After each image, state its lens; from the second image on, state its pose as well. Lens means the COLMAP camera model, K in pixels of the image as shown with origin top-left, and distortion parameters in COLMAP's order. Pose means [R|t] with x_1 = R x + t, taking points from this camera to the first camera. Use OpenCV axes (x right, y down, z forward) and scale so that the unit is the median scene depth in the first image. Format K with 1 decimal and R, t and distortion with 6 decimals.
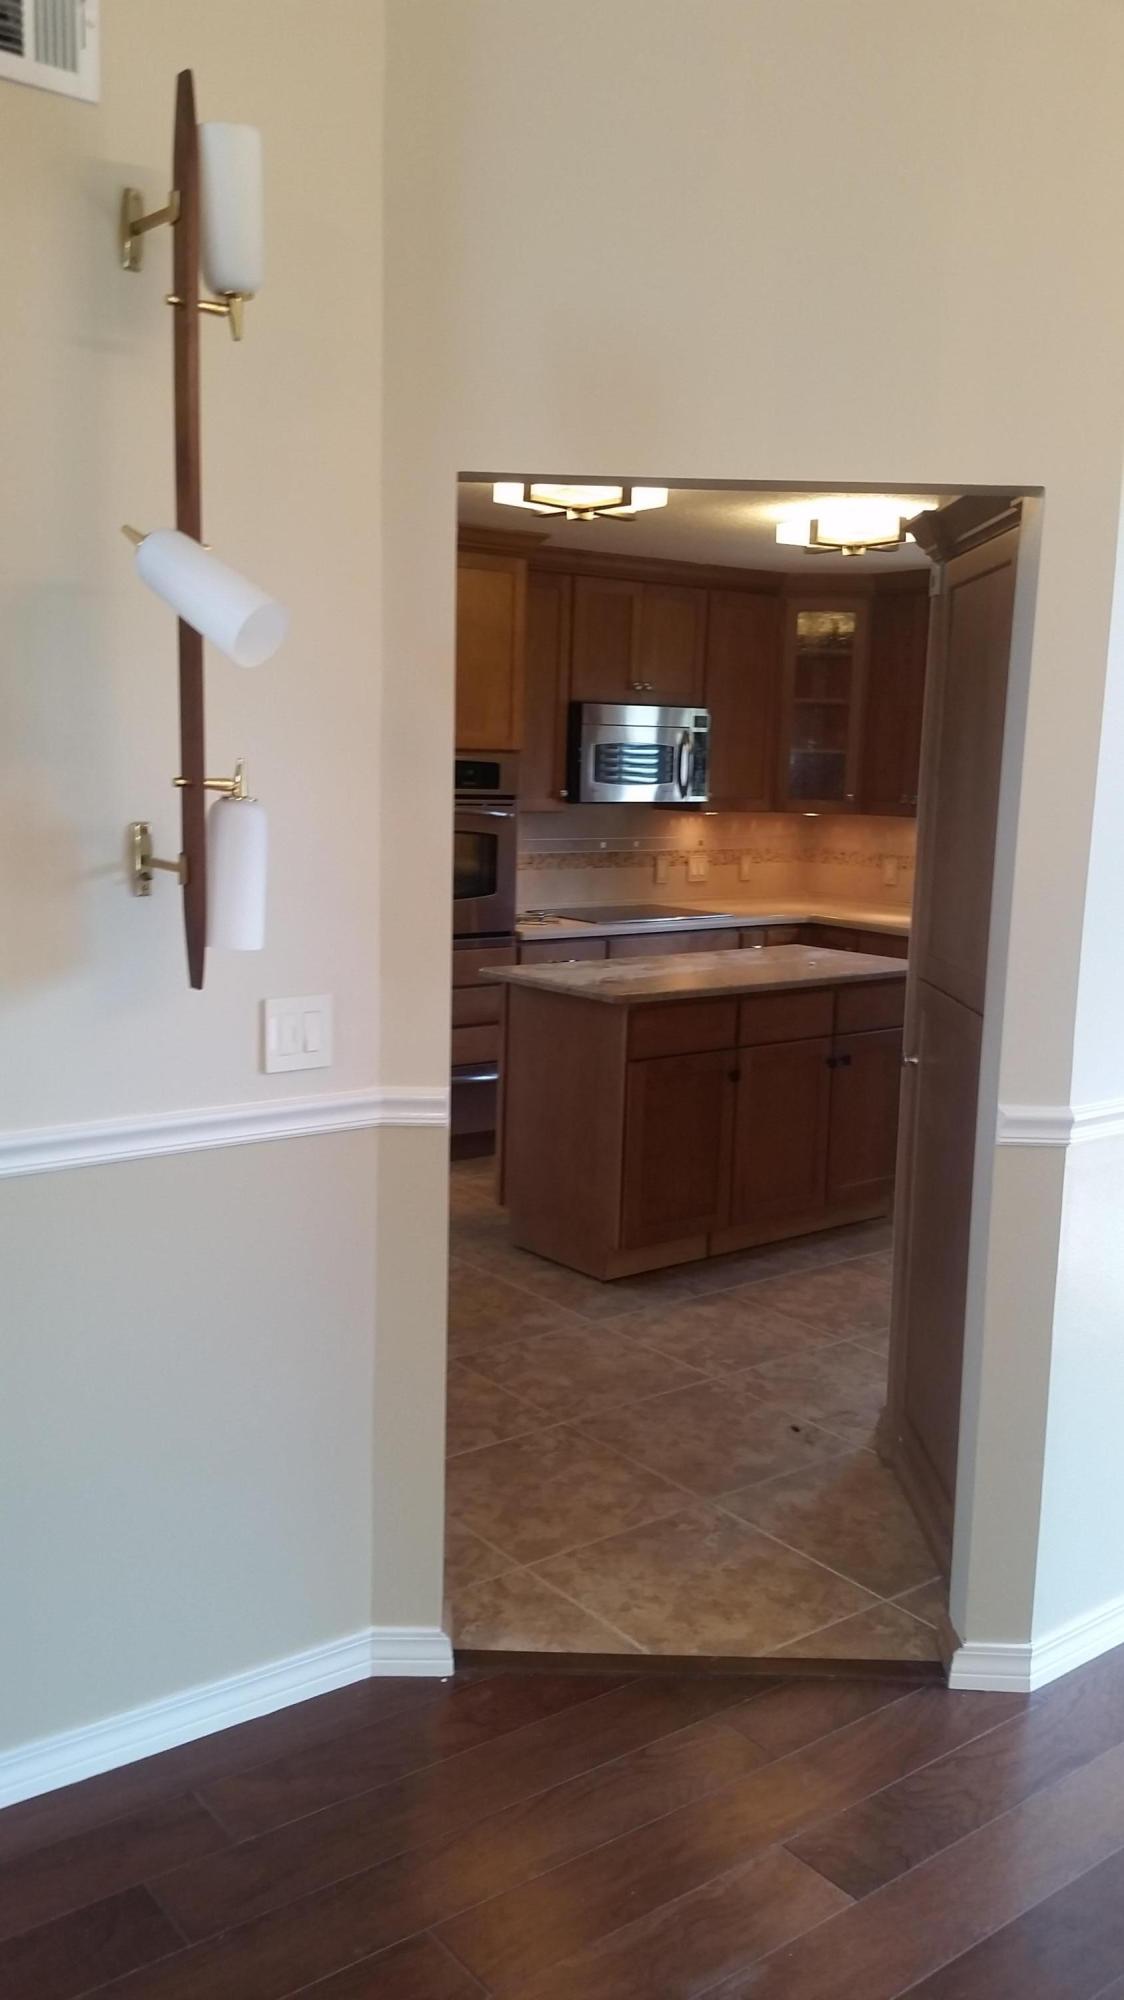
lens RADIAL K [[1635.8, 0, 544.3], [0, 1635.8, 1007.9], [0, 0, 1]] dist [0.191817, -0.472672]
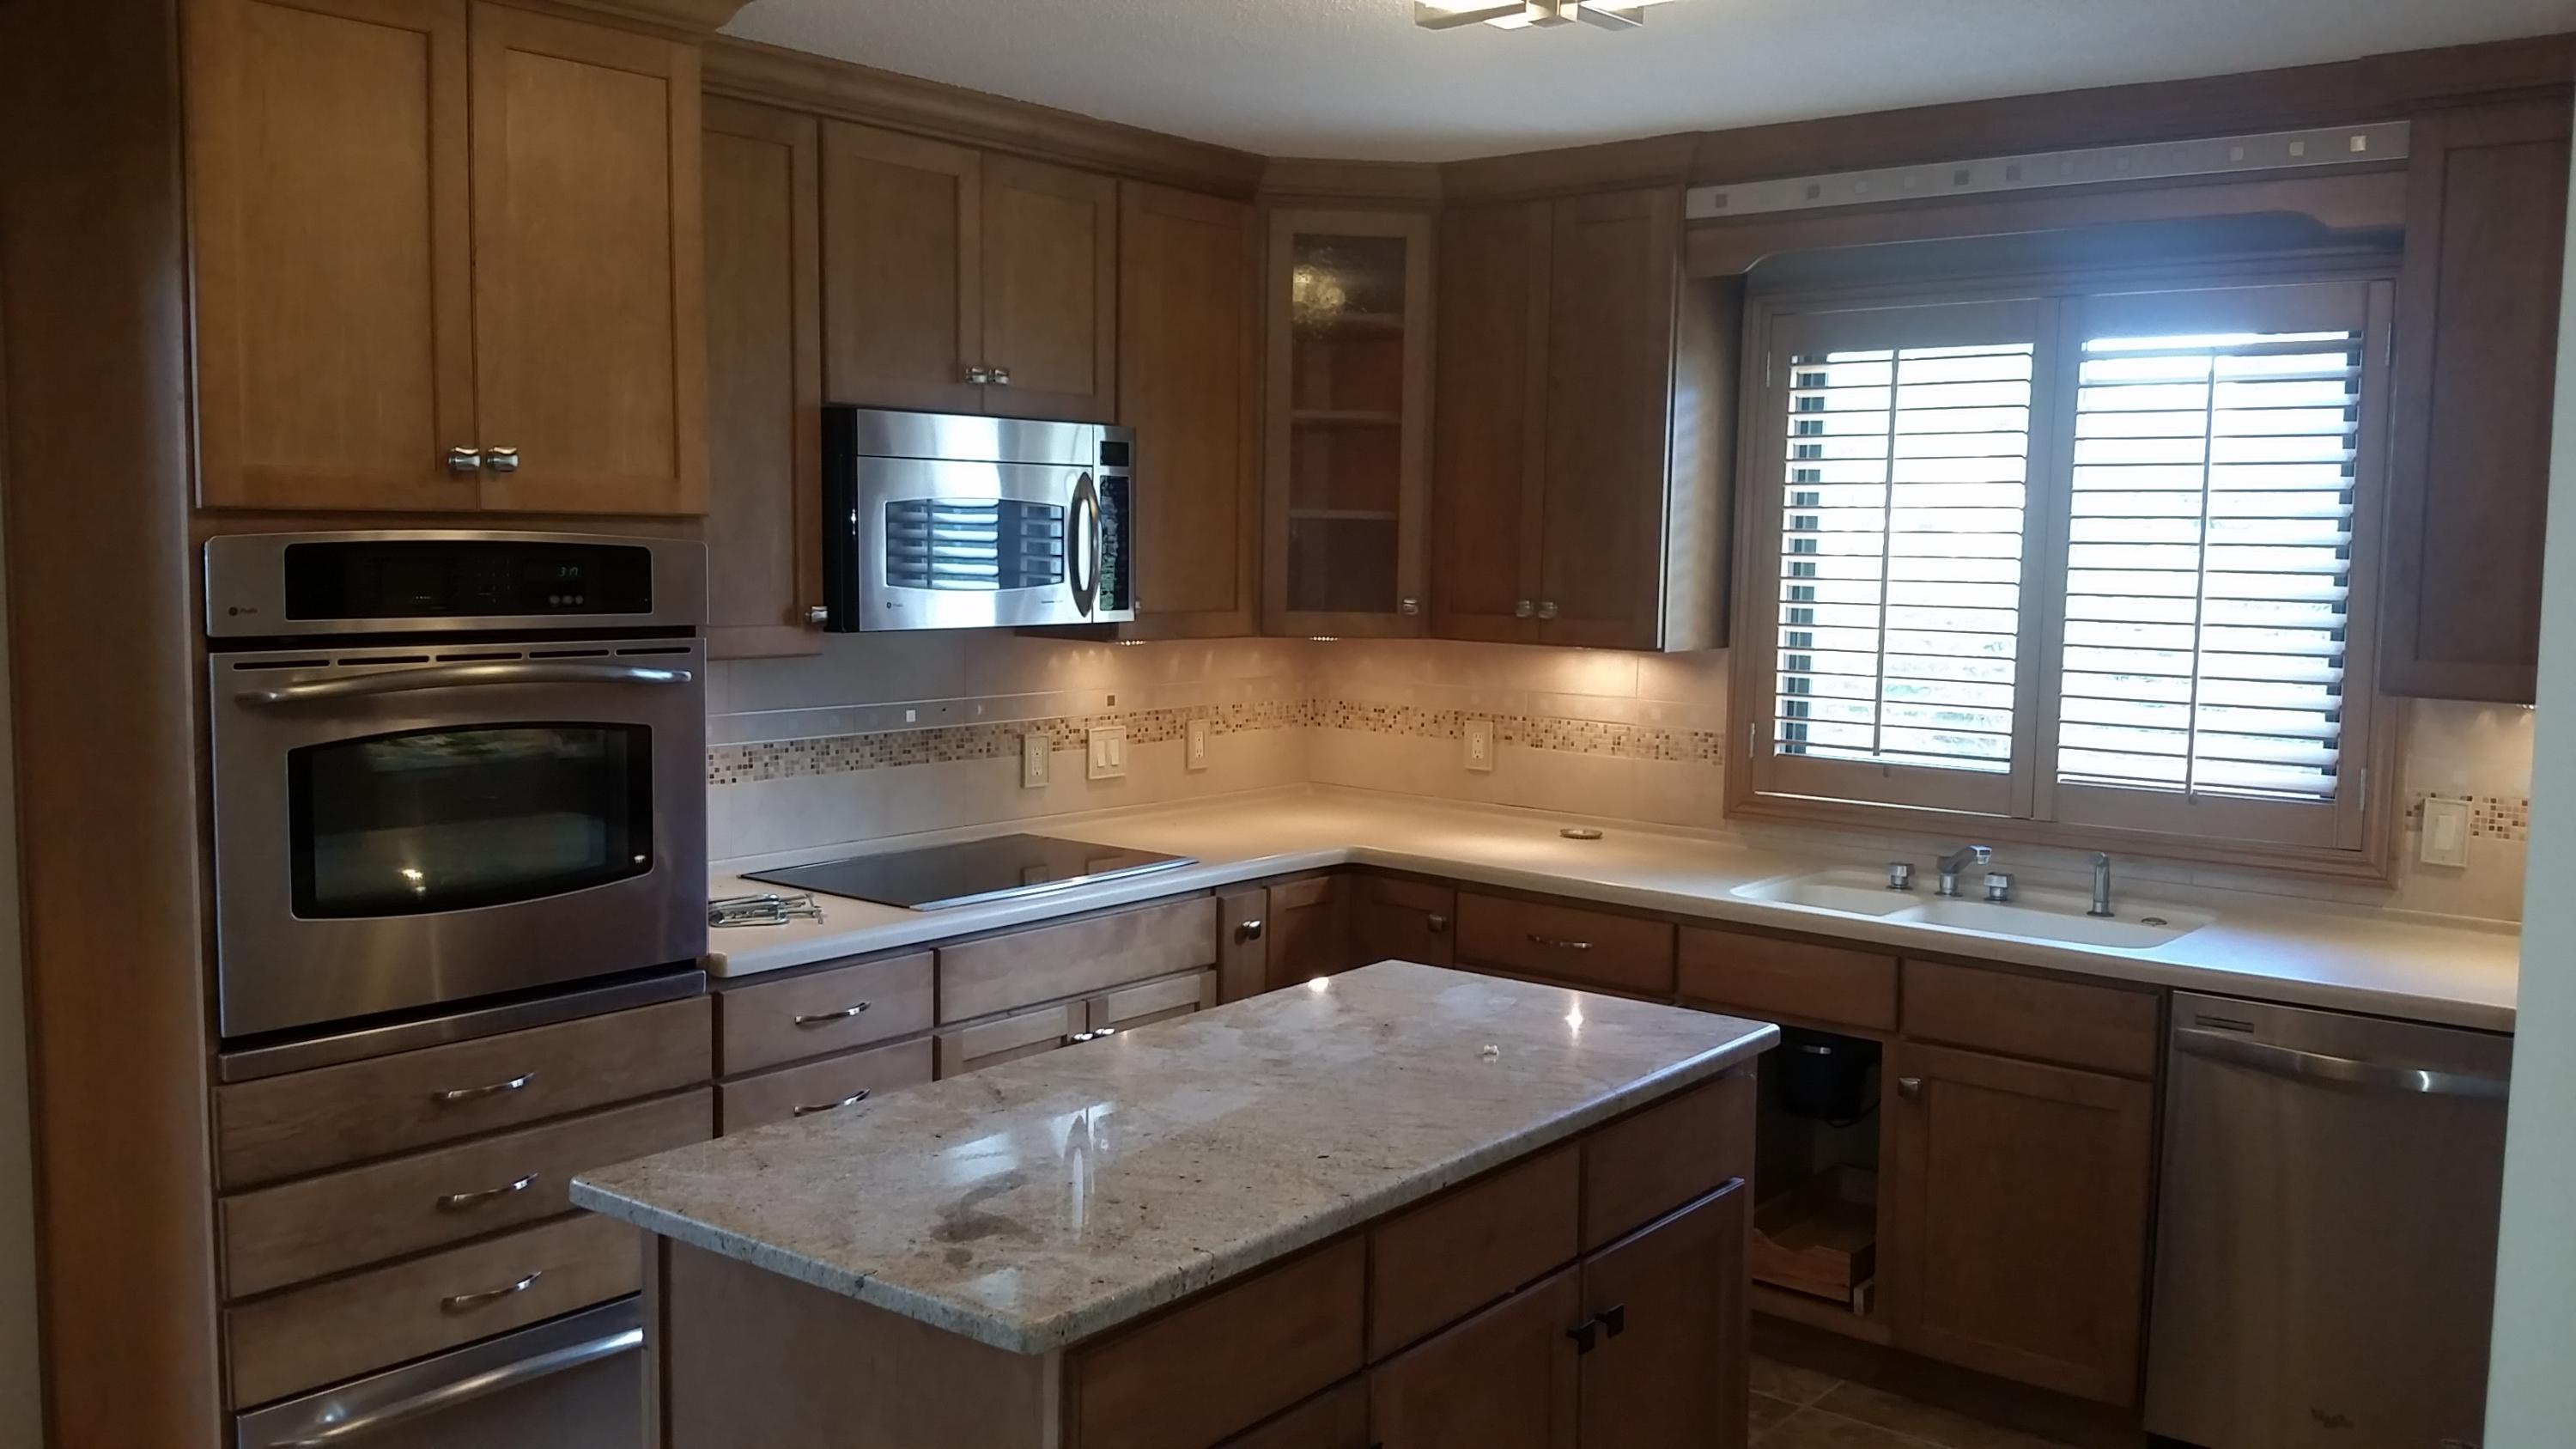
lens RADIAL K [[2085.9, 0, 1300.4], [0, 2085.9, 710.1], [0, 0, 1]] dist [0.173990, -0.461461]
pose [[0.971528, -0.033801, 0.234501, 0.004120], [0.048520, 0.997178, -0.057285, -0.063910], [-0.231903, 0.067032, 0.970427, 0.411705]]
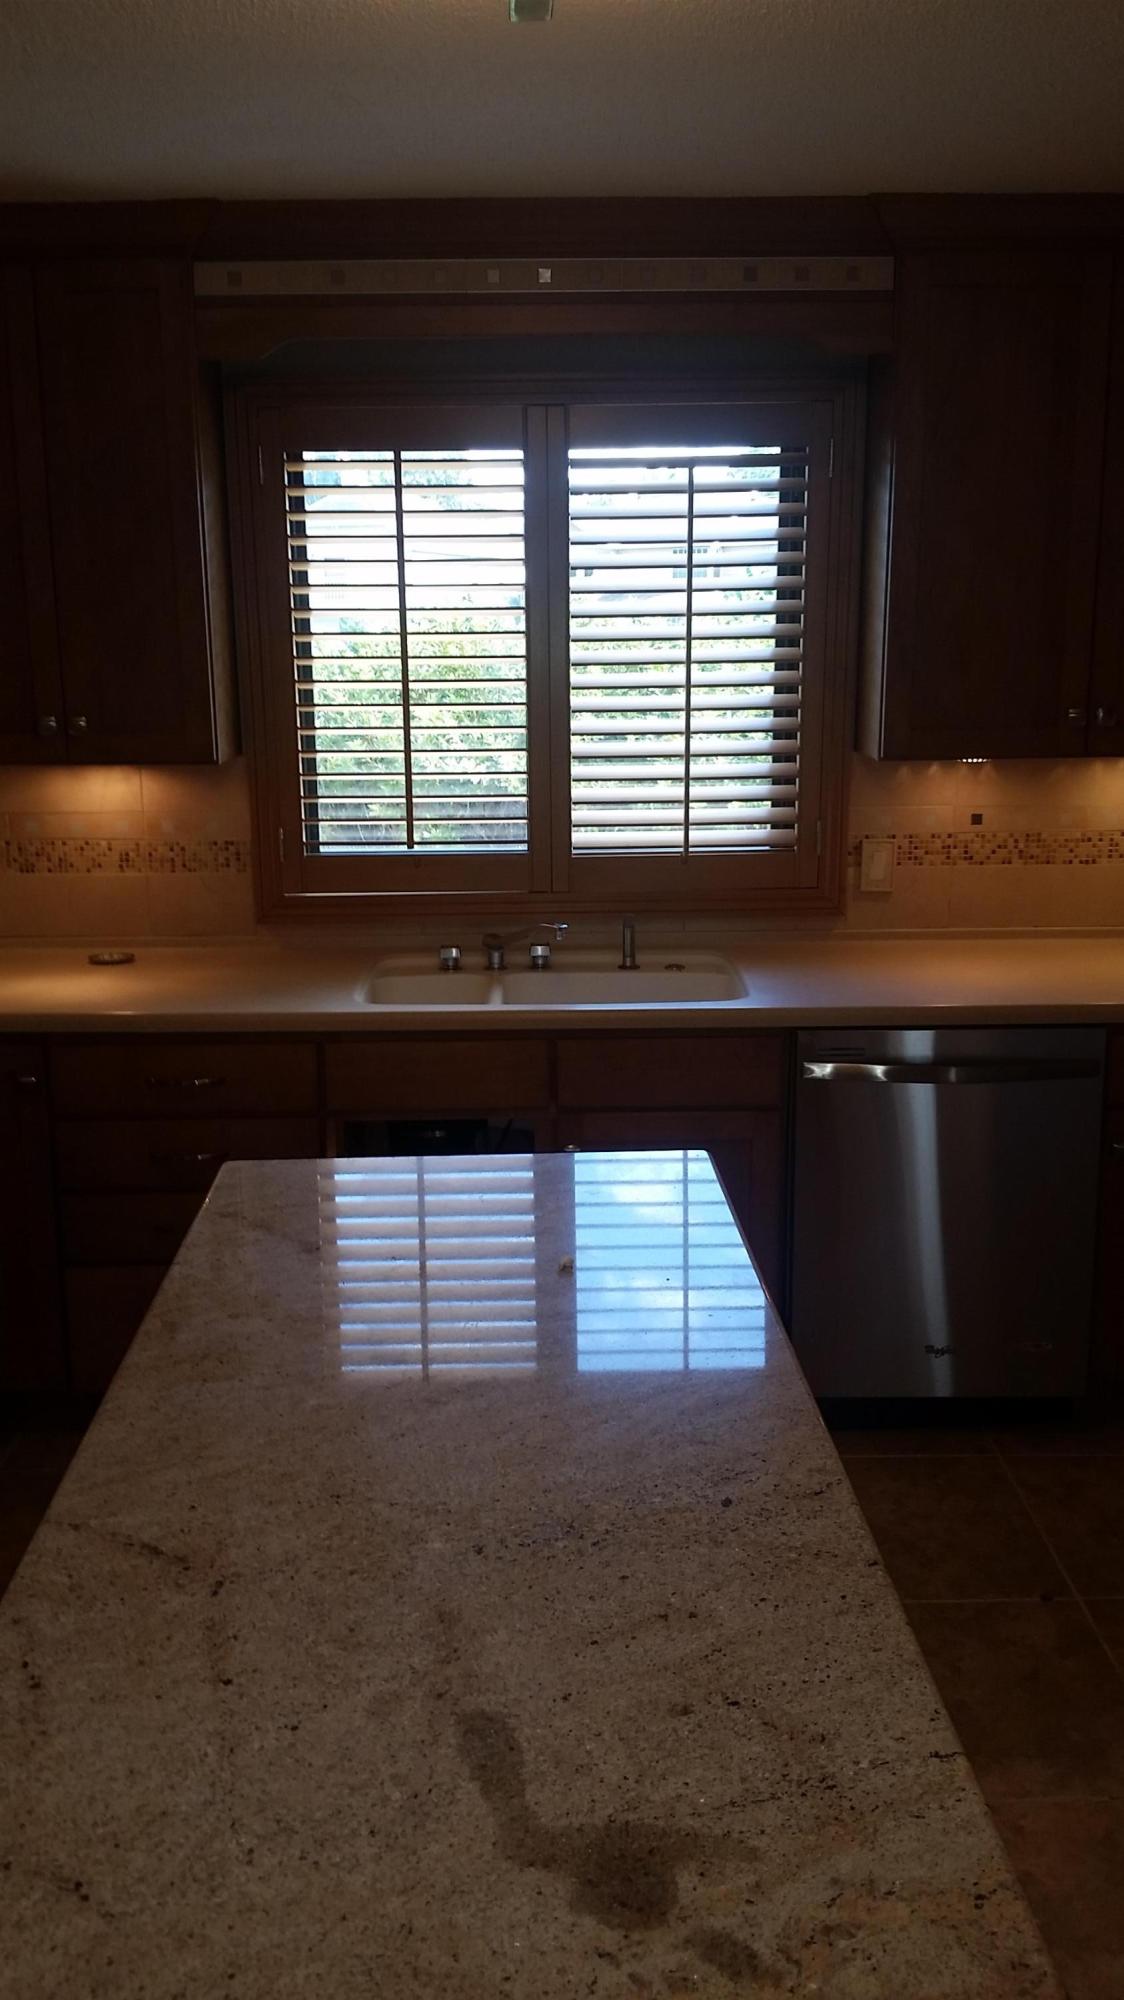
lens RADIAL K [[1652.0, 0, 562.0], [0, 1652.0, 1000.0], [0, 0, 1]] dist [0.084915, -0.213535]
pose [[0.606756, -0.210028, 0.766639, -0.064050], [0.150349, 0.977376, 0.148767, -0.101332], [-0.780540, 0.024998, 0.624606, 0.615854]]
